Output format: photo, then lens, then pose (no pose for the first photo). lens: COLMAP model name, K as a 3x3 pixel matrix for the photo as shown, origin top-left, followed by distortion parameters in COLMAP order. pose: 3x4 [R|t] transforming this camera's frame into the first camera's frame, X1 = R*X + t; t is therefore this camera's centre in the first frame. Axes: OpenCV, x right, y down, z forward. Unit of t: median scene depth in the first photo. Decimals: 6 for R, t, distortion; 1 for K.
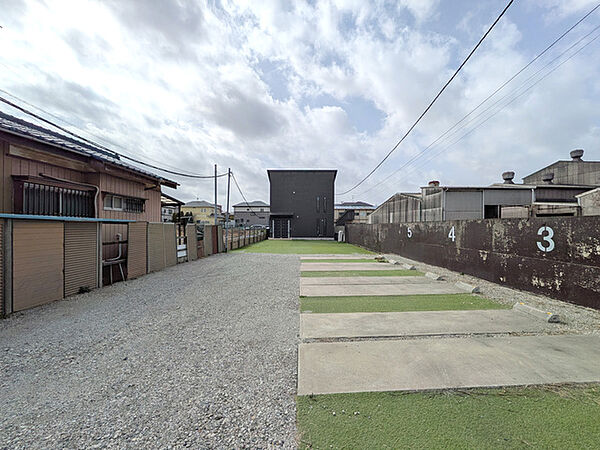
lens RADIAL K [[237.7, 0, 301.8], [0, 237.7, 224.9], [0, 0, 1]] dist [0.007464, 0.000170]
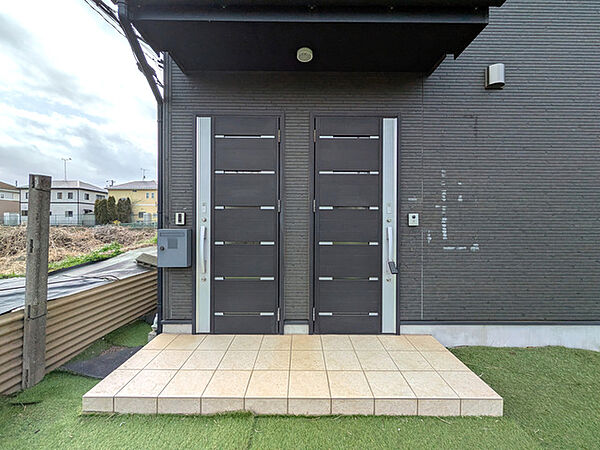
lens RADIAL K [[237.7, 0, 300.4], [0, 237.7, 225.4], [0, 0, 1]] dist [0.007464, 0.000170]
pose [[0.999743, 0.004877, -0.022161, -0.083331], [-0.004870, 0.999988, 0.000389, 0.019636], [0.022162, -0.000281, 0.999754, 0.915613]]
